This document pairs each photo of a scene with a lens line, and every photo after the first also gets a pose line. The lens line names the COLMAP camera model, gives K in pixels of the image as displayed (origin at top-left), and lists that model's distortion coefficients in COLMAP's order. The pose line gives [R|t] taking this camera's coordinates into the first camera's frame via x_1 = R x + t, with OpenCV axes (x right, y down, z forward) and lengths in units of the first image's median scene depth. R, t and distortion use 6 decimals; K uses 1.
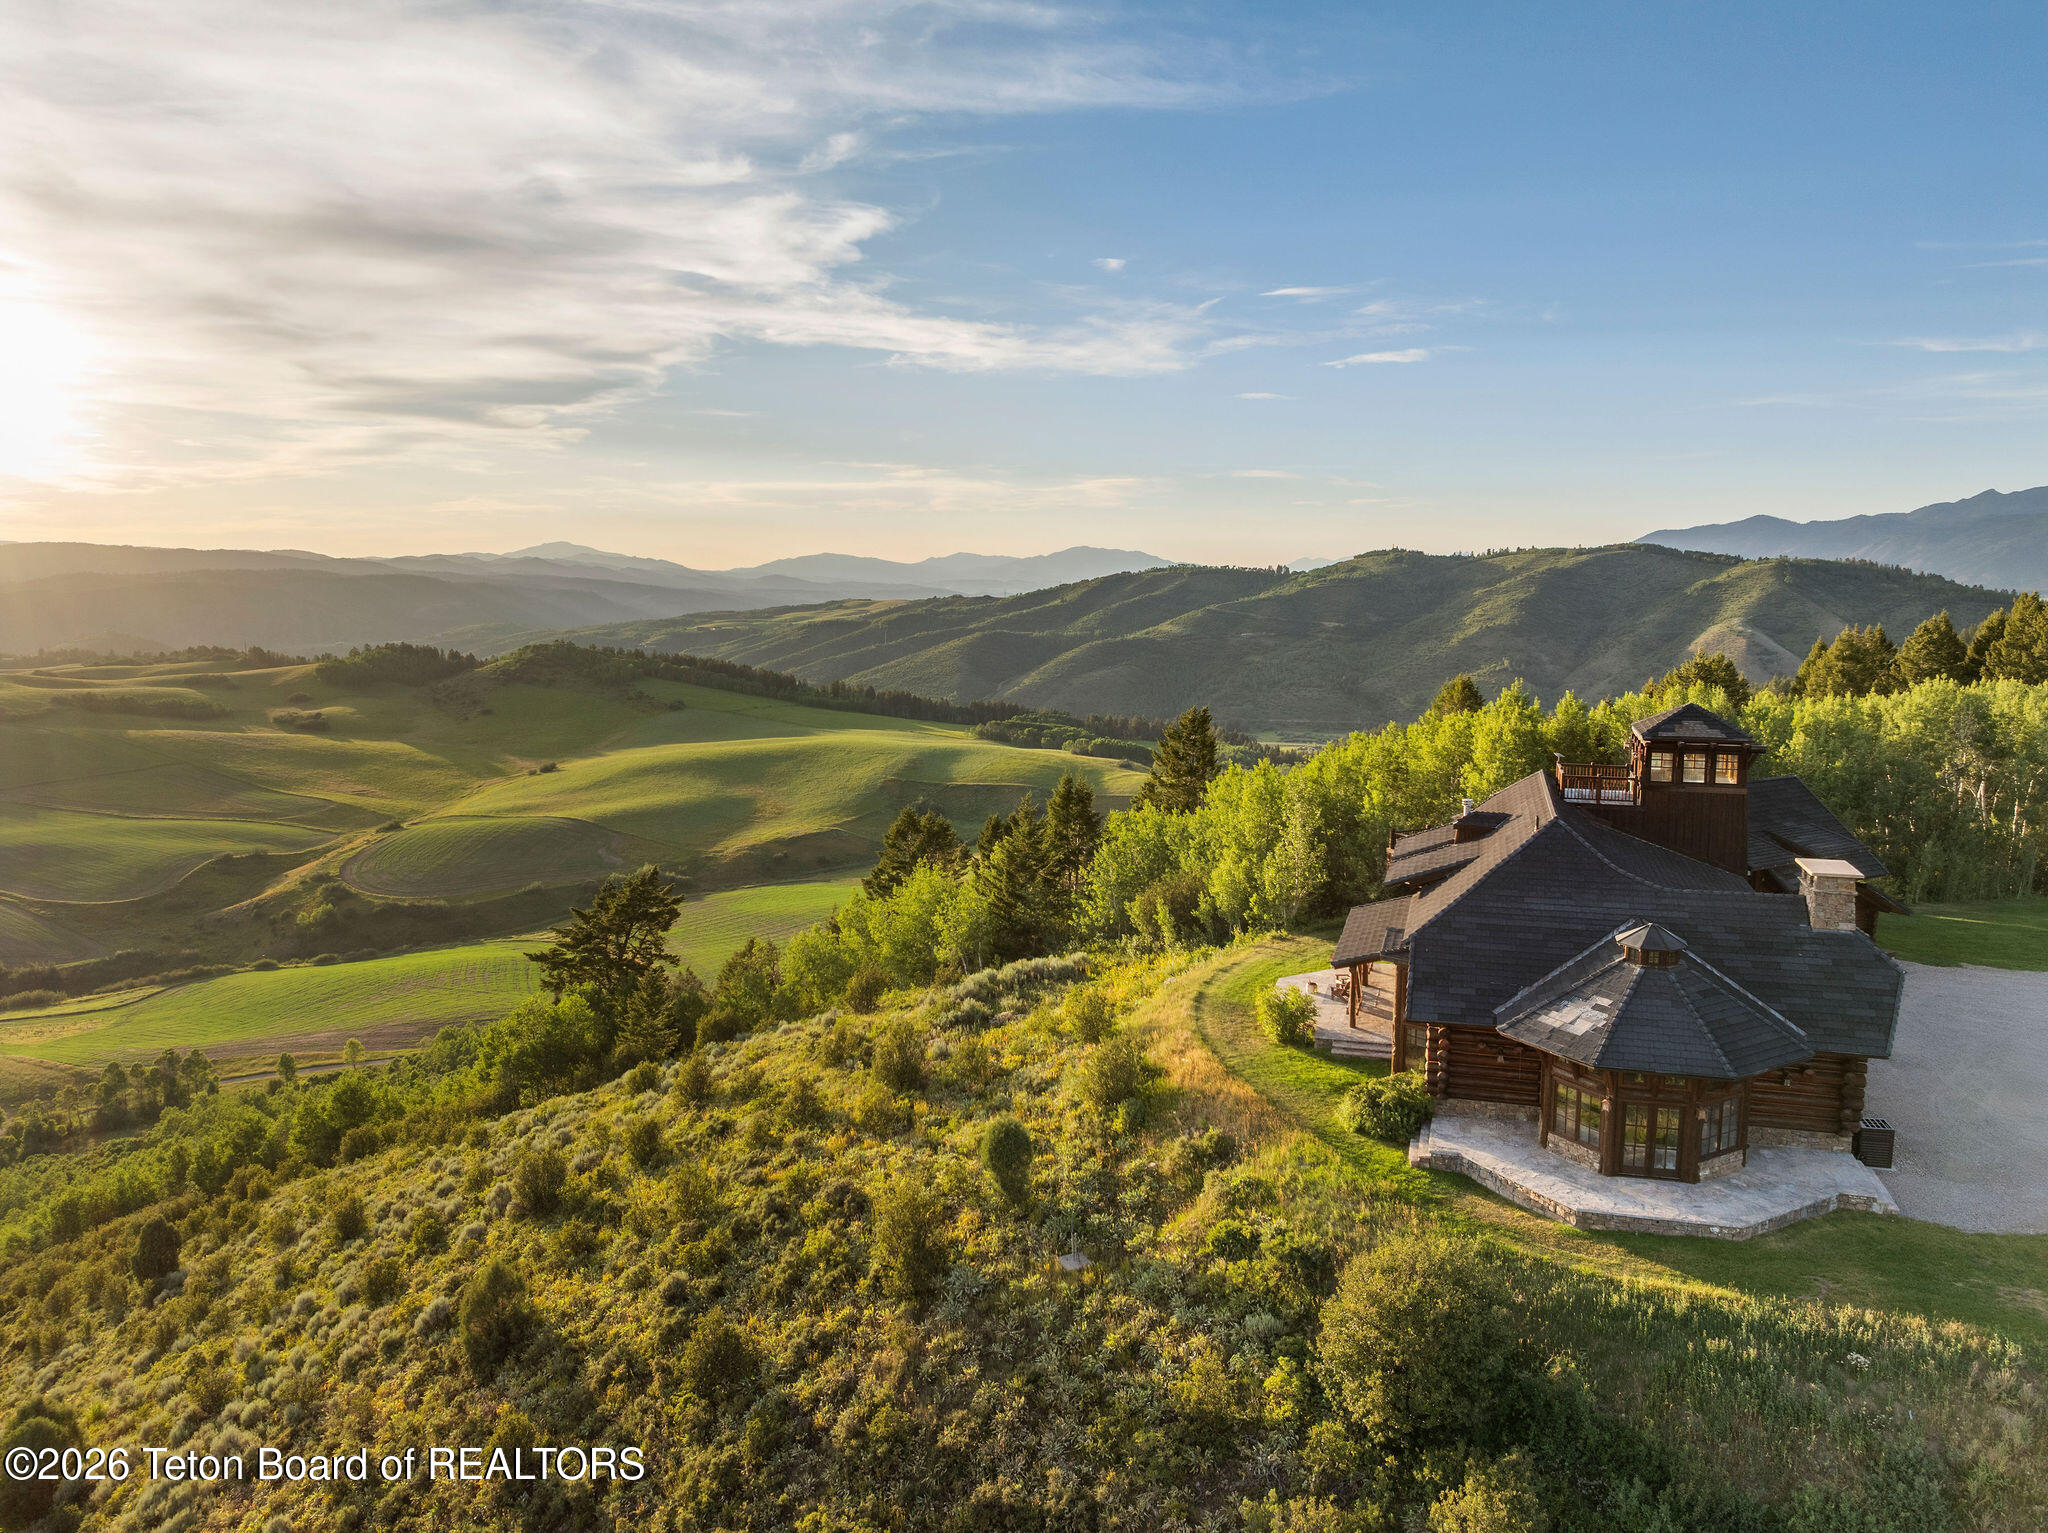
lens RADIAL K [[1565.6, 0, 1024.8], [0, 1565.6, 773.7], [0, 0, 1]] dist [-0.057341, 0.004297]
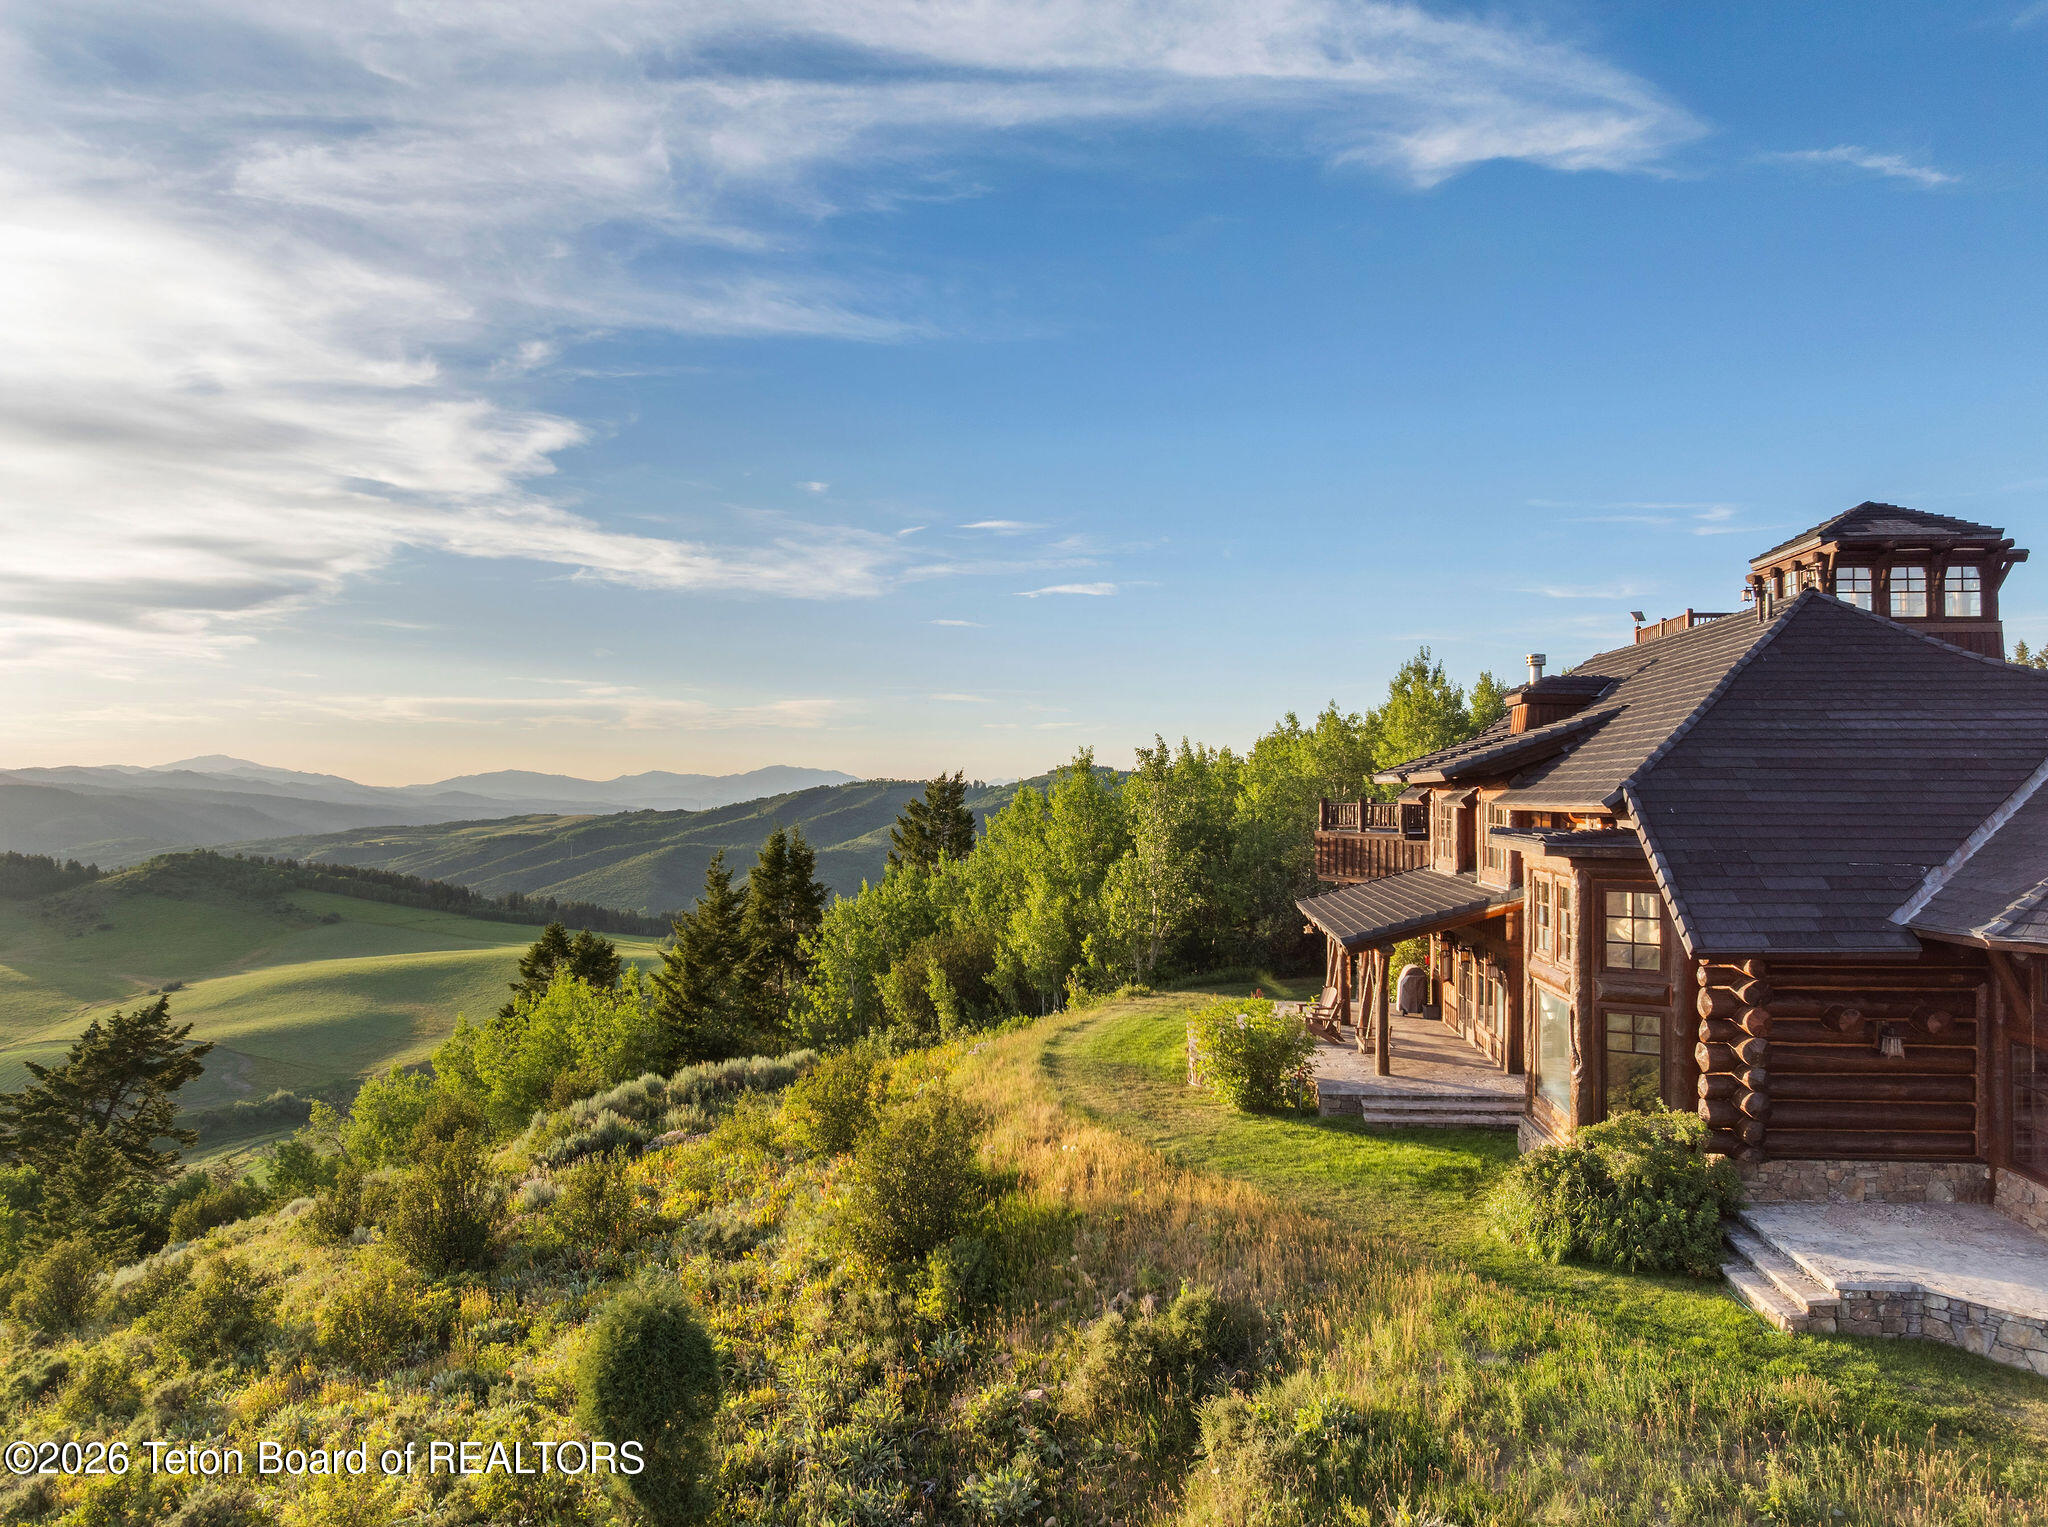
lens RADIAL K [[1565.6, 0, 1028.1], [0, 1565.6, 760.8], [0, 0, 1]] dist [-0.057341, 0.004297]
pose [[0.981141, -0.000374, 0.193292, 0.003628], [0.029219, 0.988794, -0.146400, 0.097123], [-0.191071, 0.149287, 0.970157, 0.386932]]
